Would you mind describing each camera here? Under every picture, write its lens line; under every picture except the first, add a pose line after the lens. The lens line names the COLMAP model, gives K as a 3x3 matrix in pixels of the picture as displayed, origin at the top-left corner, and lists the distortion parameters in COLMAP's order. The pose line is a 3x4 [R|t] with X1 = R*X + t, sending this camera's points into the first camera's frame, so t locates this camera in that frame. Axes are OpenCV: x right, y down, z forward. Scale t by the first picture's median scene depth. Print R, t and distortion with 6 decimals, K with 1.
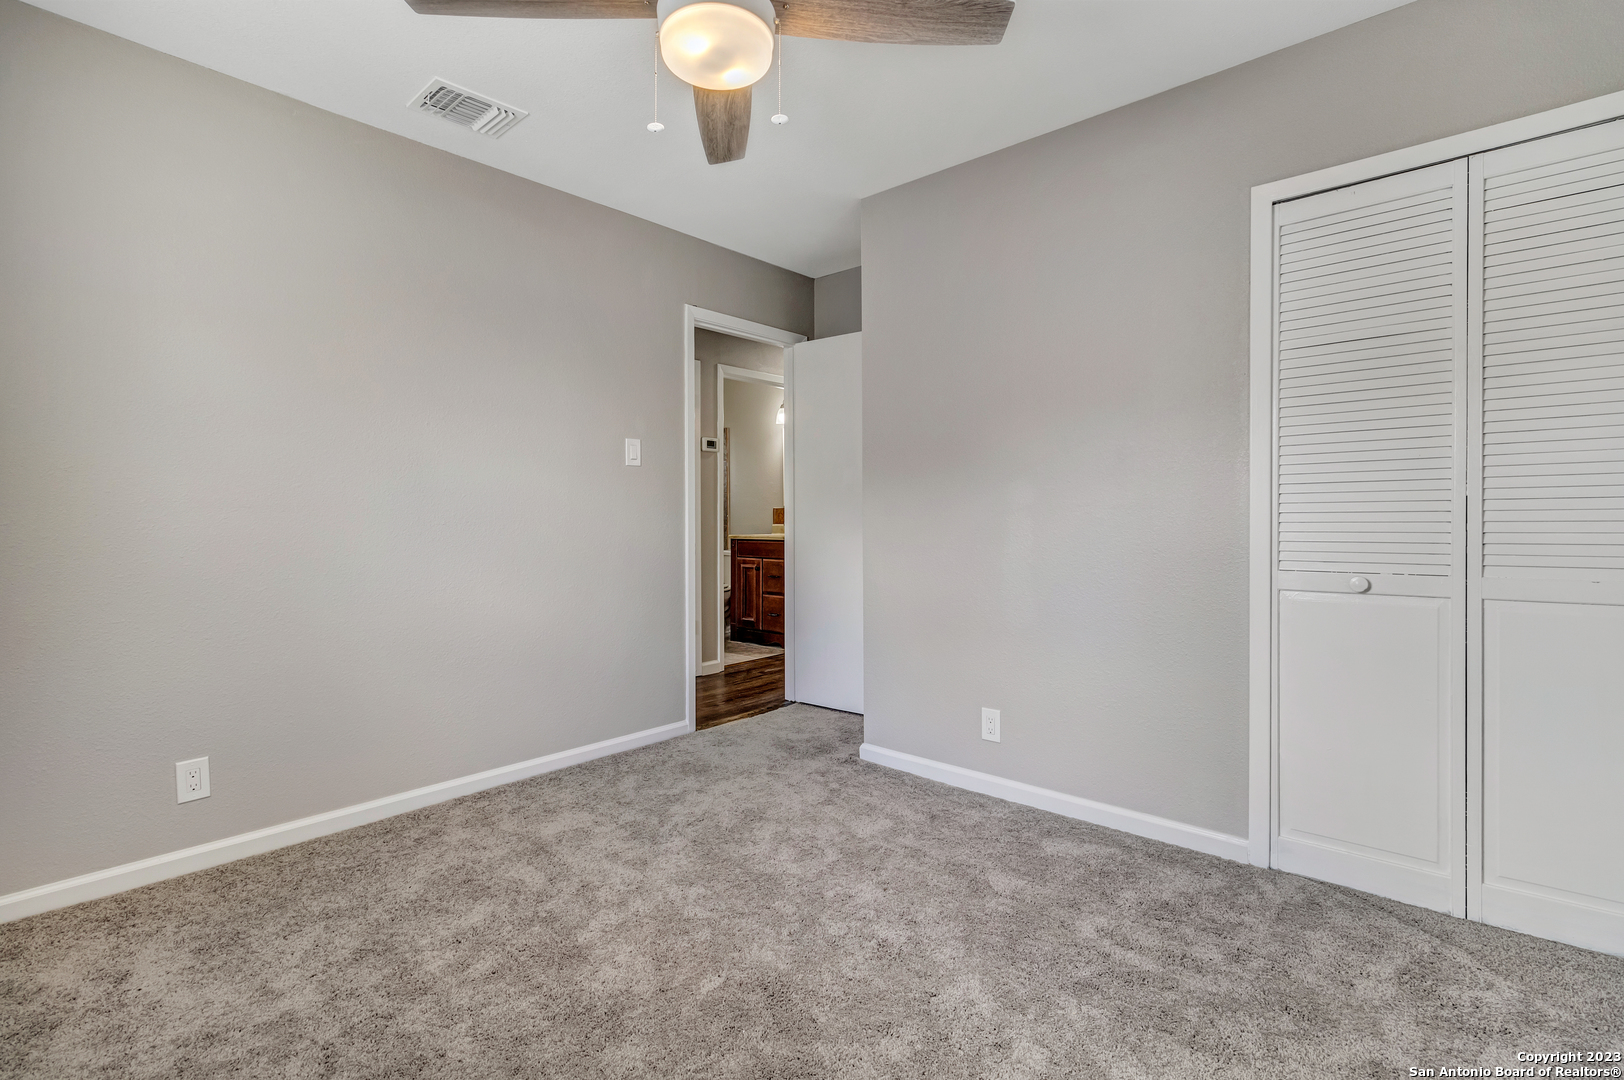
lens RADIAL K [[752.3, 0, 817.3], [0, 752.3, 528.9], [0, 0, 1]] dist [0.000356, 0.000016]
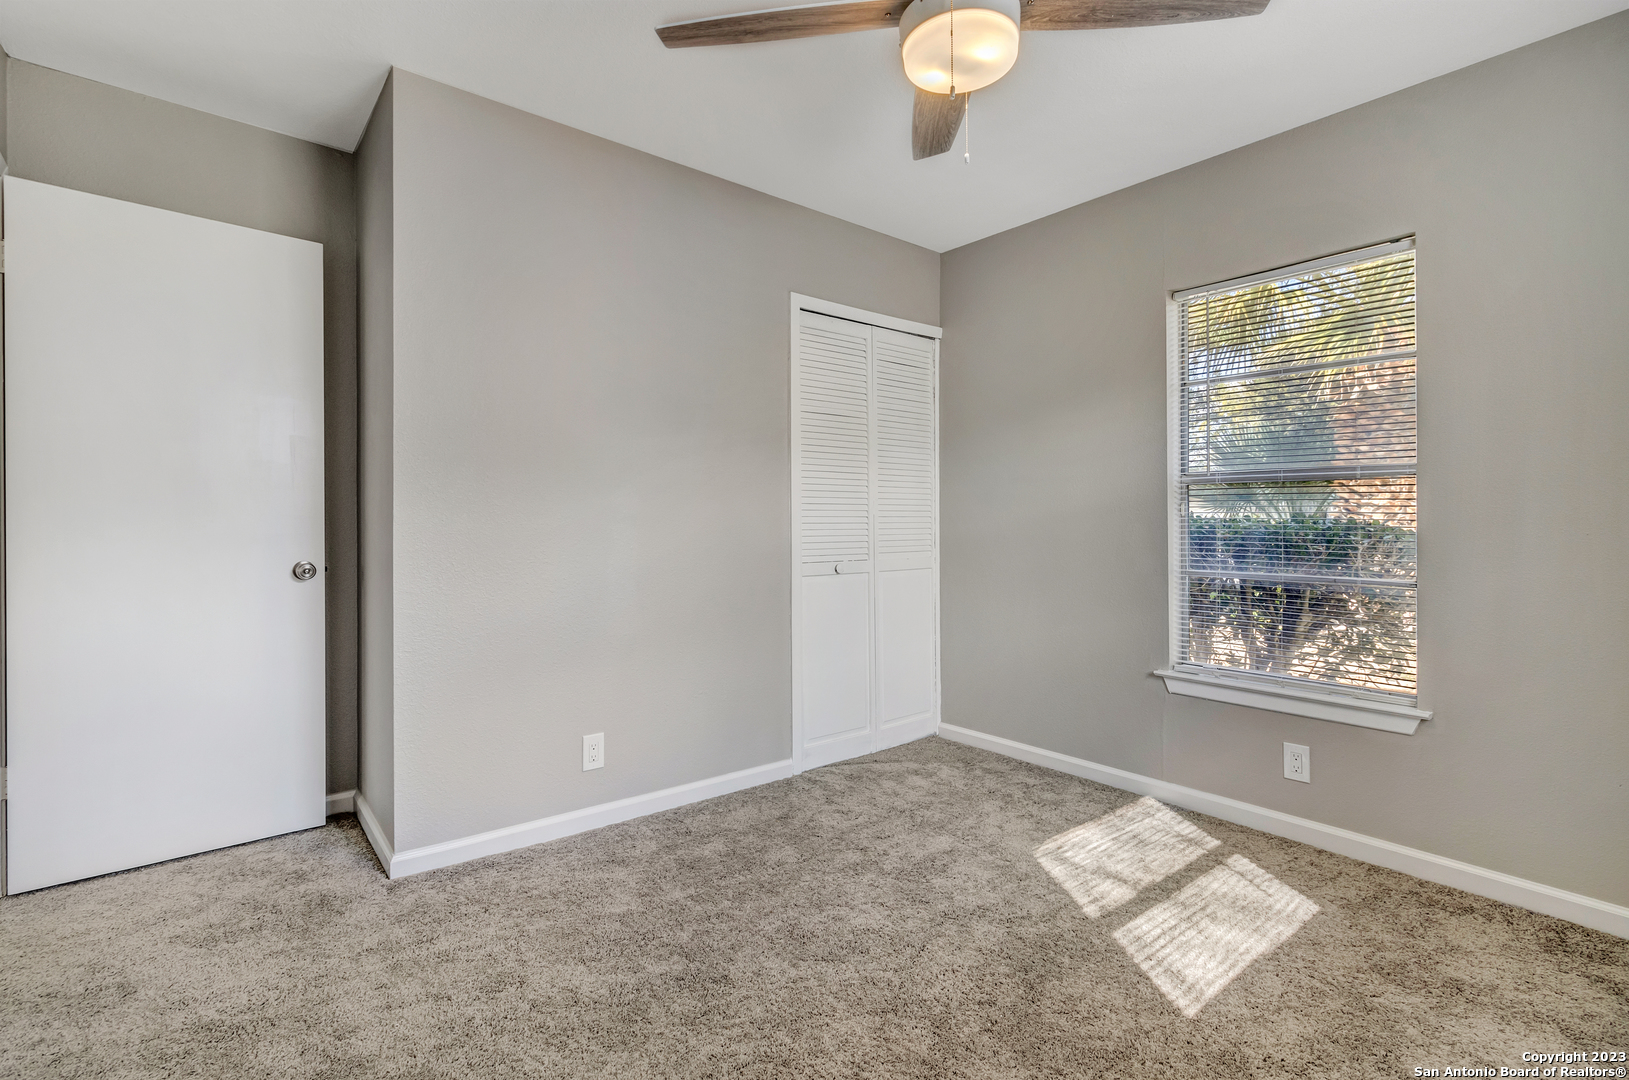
lens RADIAL K [[769.7, 0, 811.6], [0, 769.7, 532.6], [0, 0, 1]] dist [0.039008, 0.000103]
pose [[0.168255, -0.010271, 0.985690, -0.815008], [0.012151, 0.999891, 0.008345, -0.015005], [-0.985669, 0.010573, 0.168361, 0.712312]]
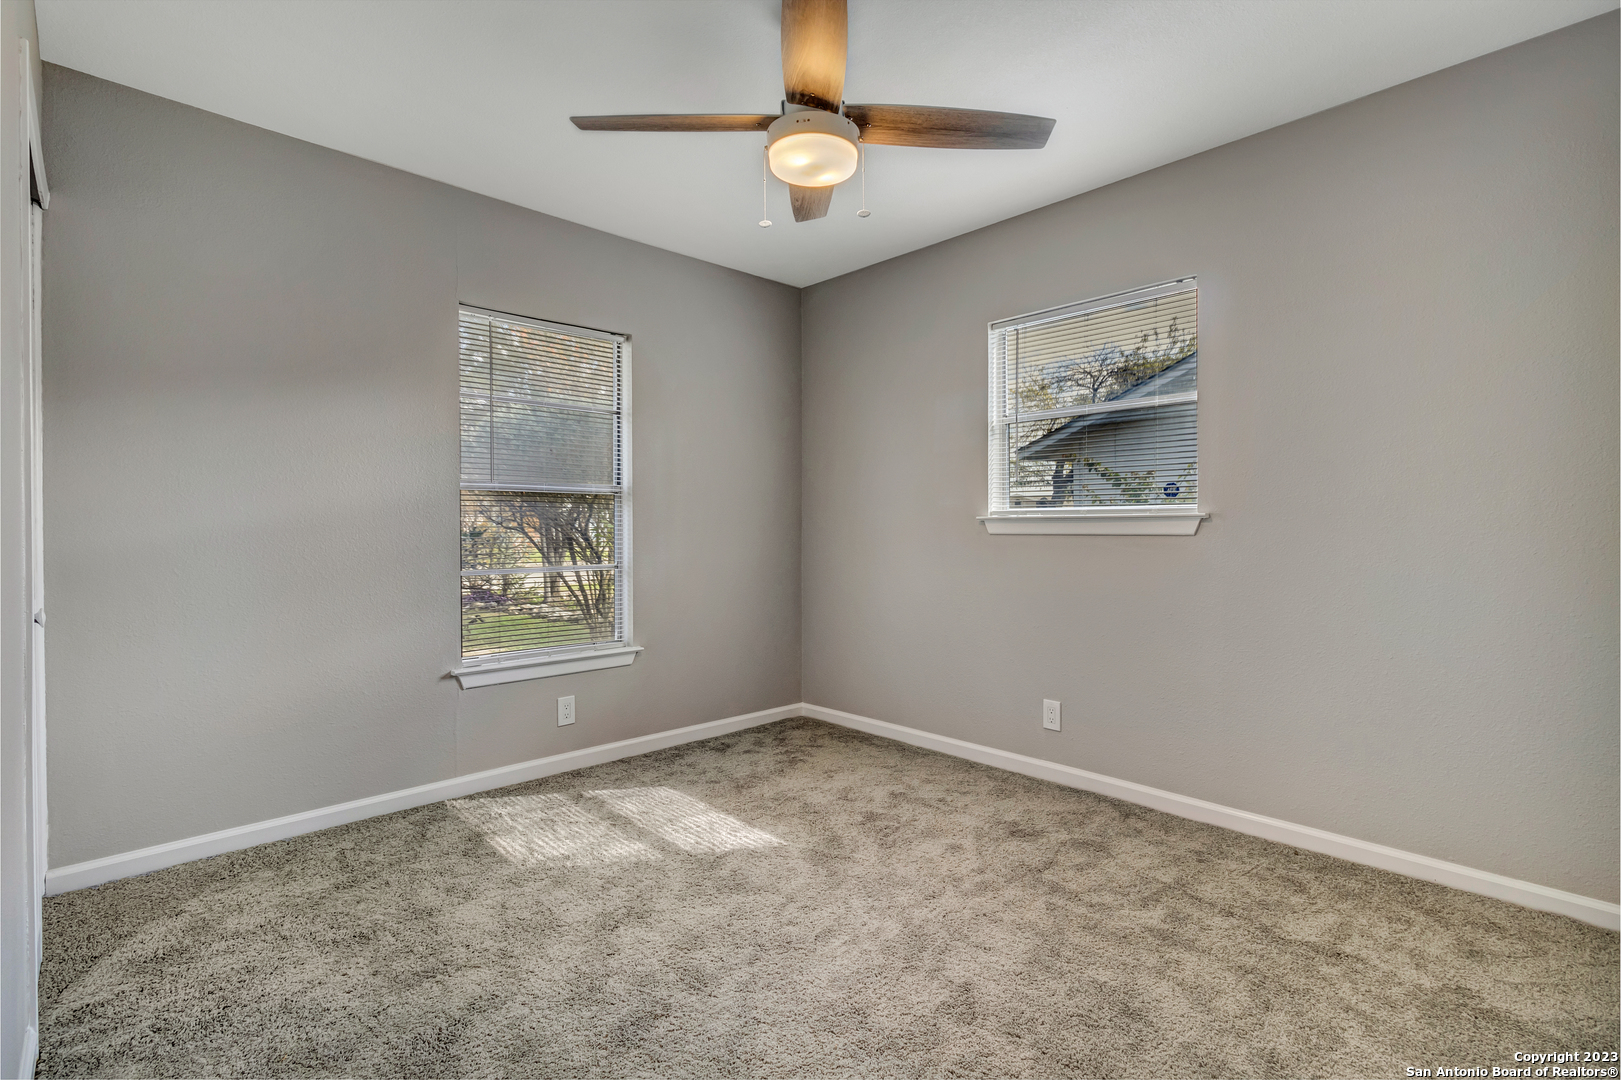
lens RADIAL K [[761.4, 0, 816.4], [0, 761.4, 525.8], [0, 0, 1]] dist [-0.000675, 0.000516]
pose [[-0.995354, 0.004229, 0.096193, -0.224736], [0.005861, 0.999843, 0.016695, -0.029430], [-0.096107, 0.017181, -0.995223, 1.520217]]
